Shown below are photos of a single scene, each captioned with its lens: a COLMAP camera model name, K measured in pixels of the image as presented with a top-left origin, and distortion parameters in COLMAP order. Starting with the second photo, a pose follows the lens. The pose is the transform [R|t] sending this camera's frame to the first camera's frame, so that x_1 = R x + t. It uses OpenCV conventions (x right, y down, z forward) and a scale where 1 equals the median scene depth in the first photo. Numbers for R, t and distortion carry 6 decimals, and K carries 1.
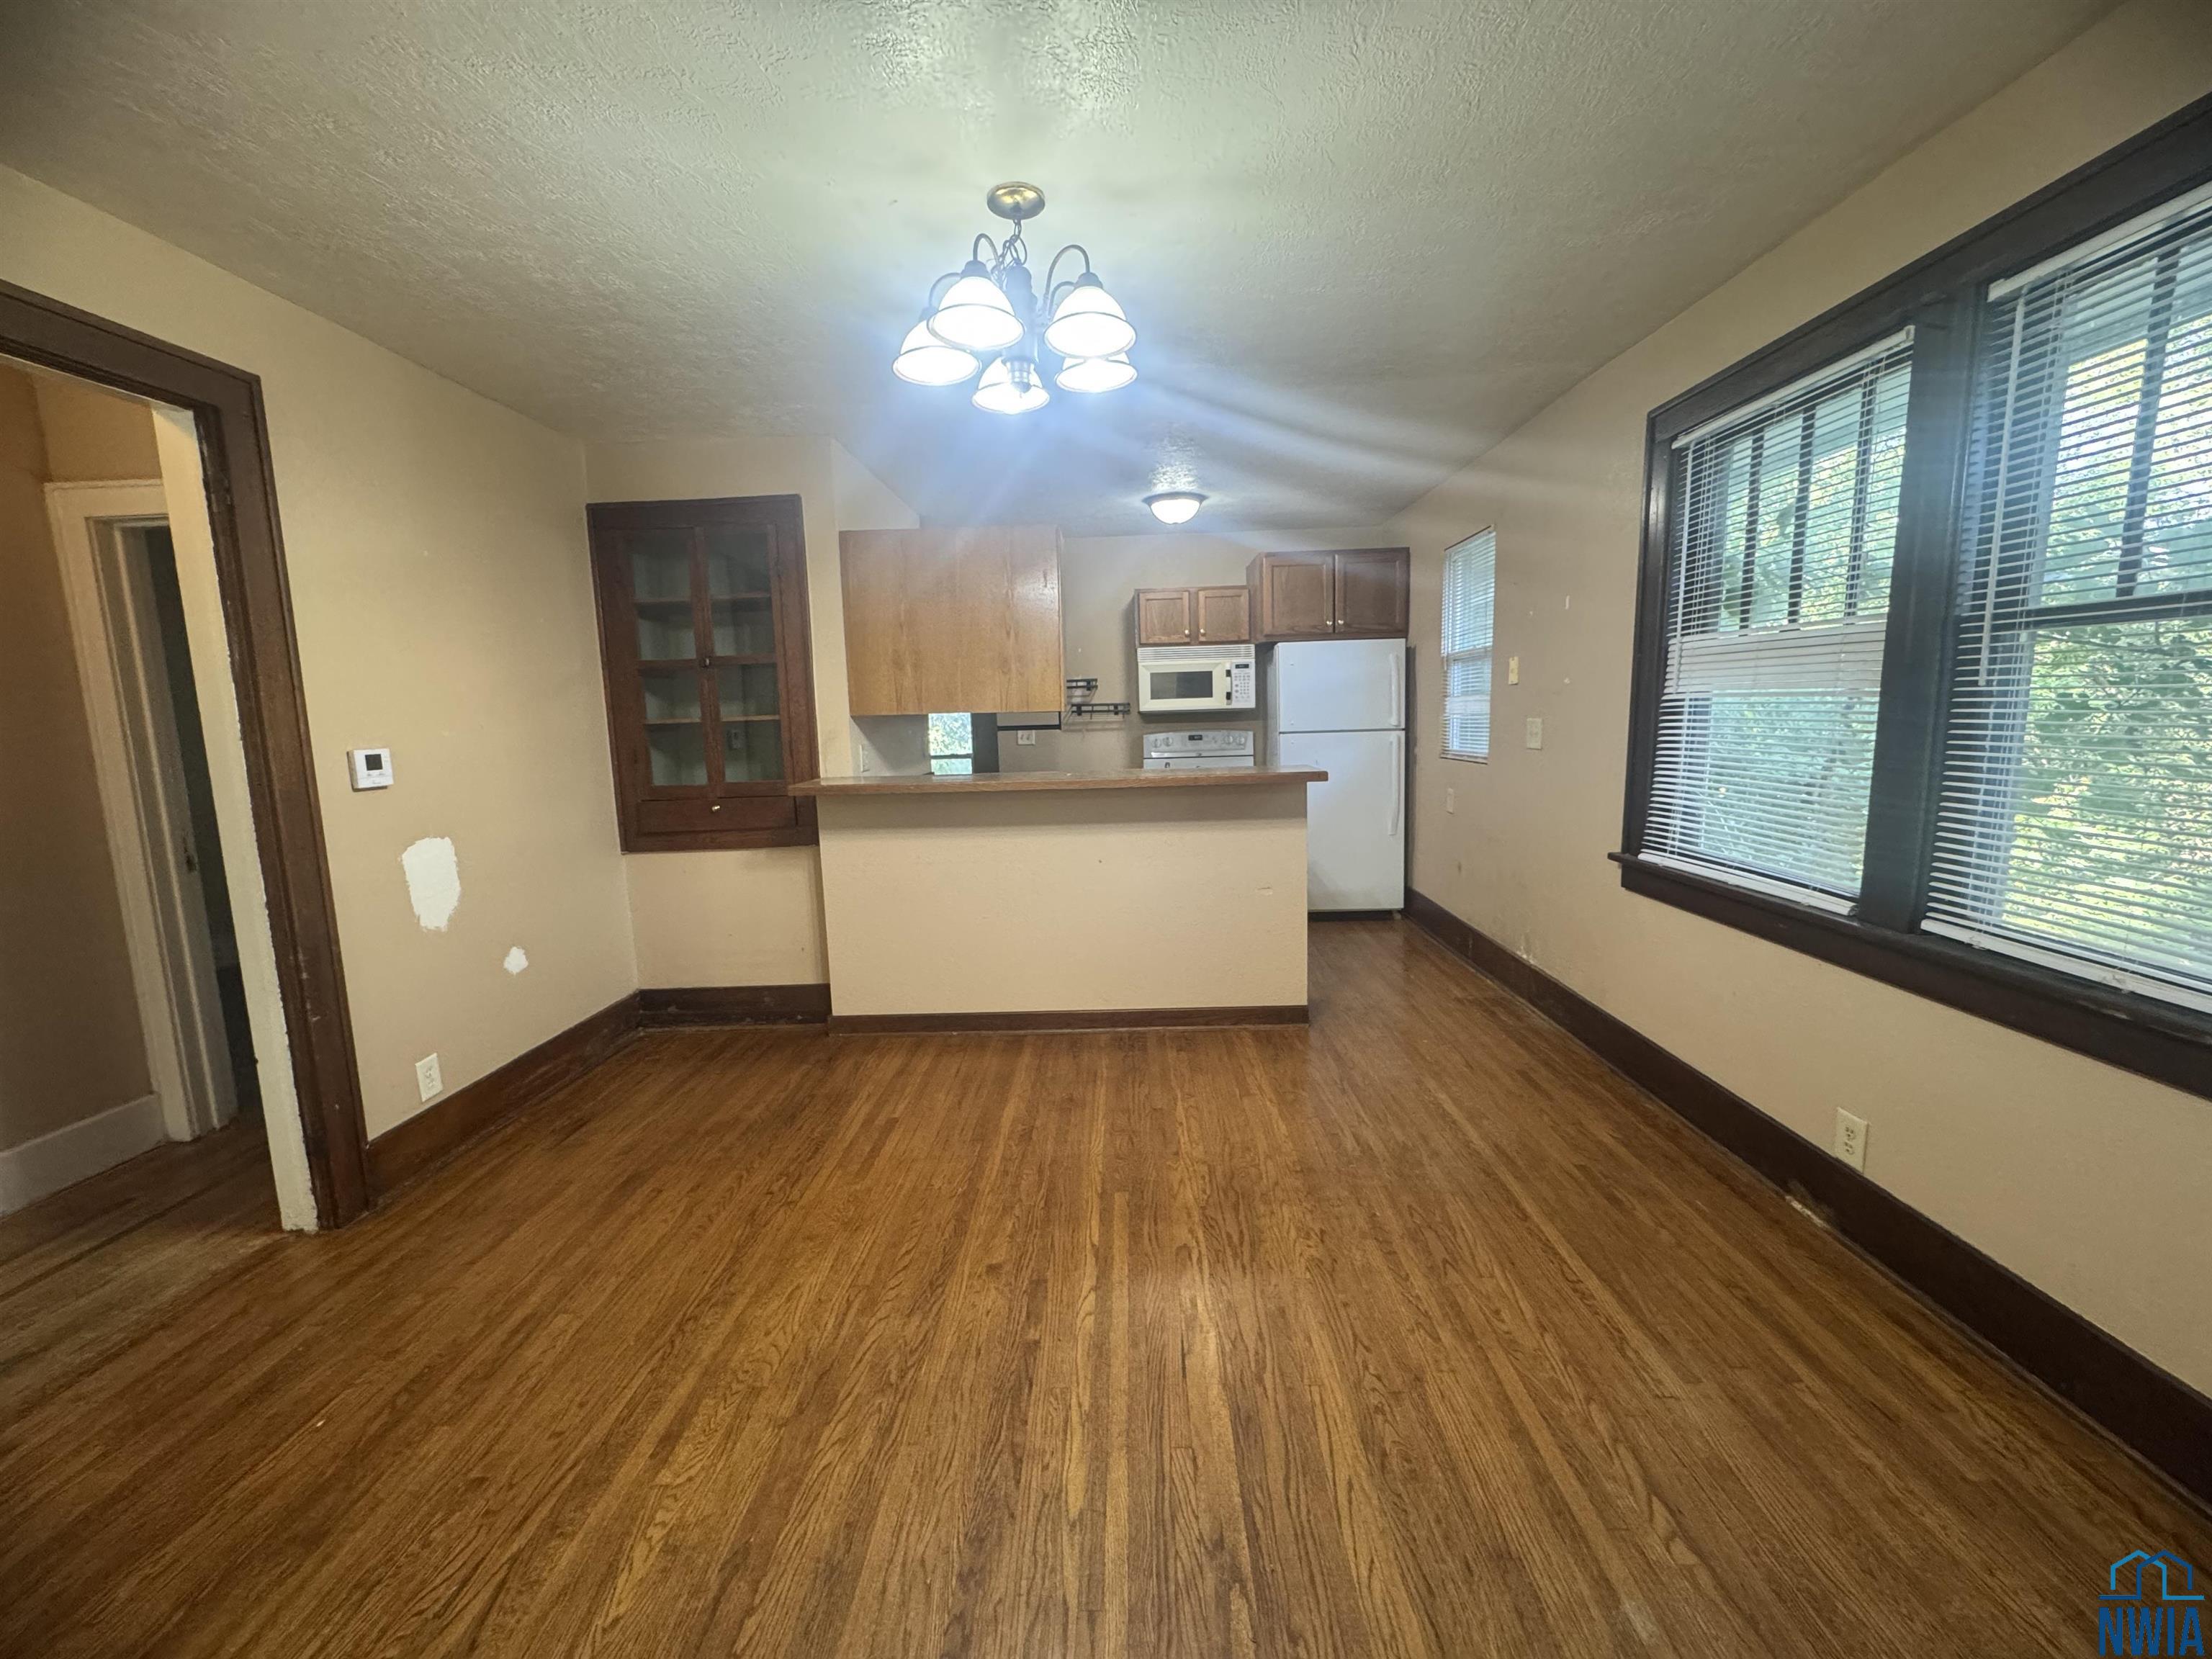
lens RADIAL K [[887.2, 0, 1110.2], [0, 887.2, 825.9], [0, 0, 1]] dist [0.010289, 0.000138]
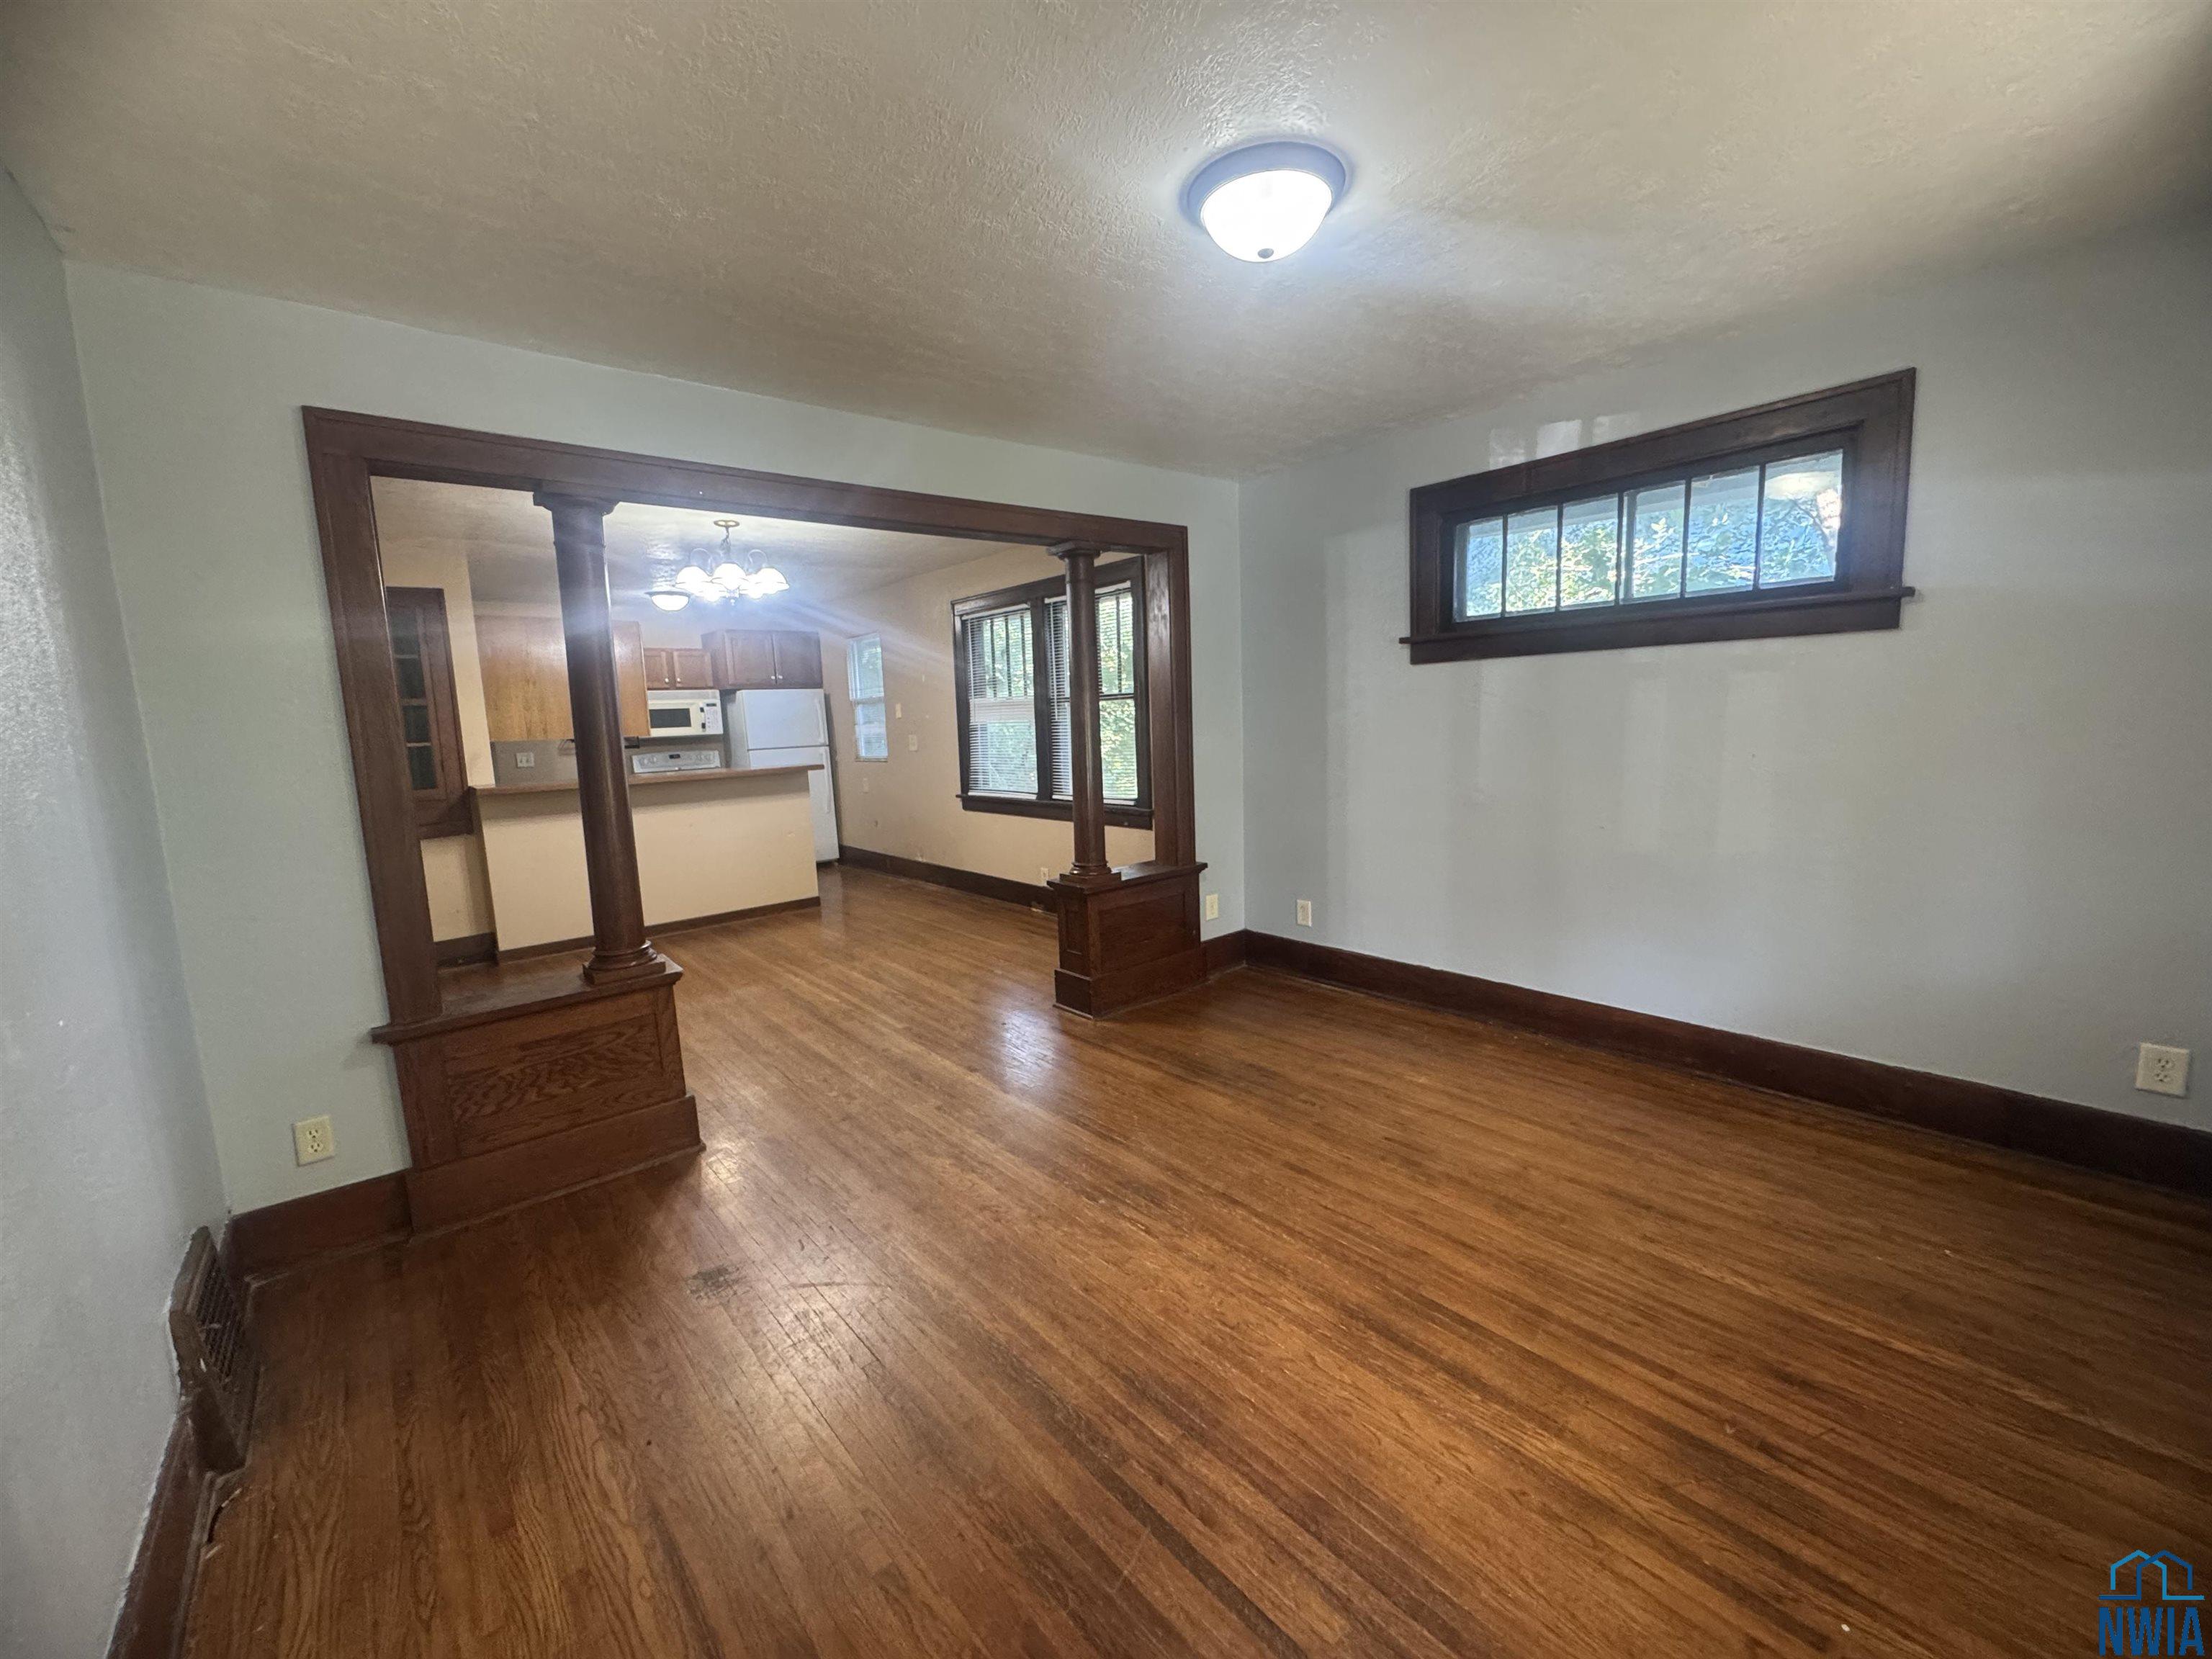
lens RADIAL K [[887.2, 0, 1106.4], [0, 887.2, 826.6], [0, 0, 1]] dist [0.010289, 0.000138]
pose [[0.747879, -0.087720, 0.658014, -0.641086], [0.107063, 0.994193, 0.010852, 0.130939], [-0.655145, 0.062333, 0.752928, -0.932284]]
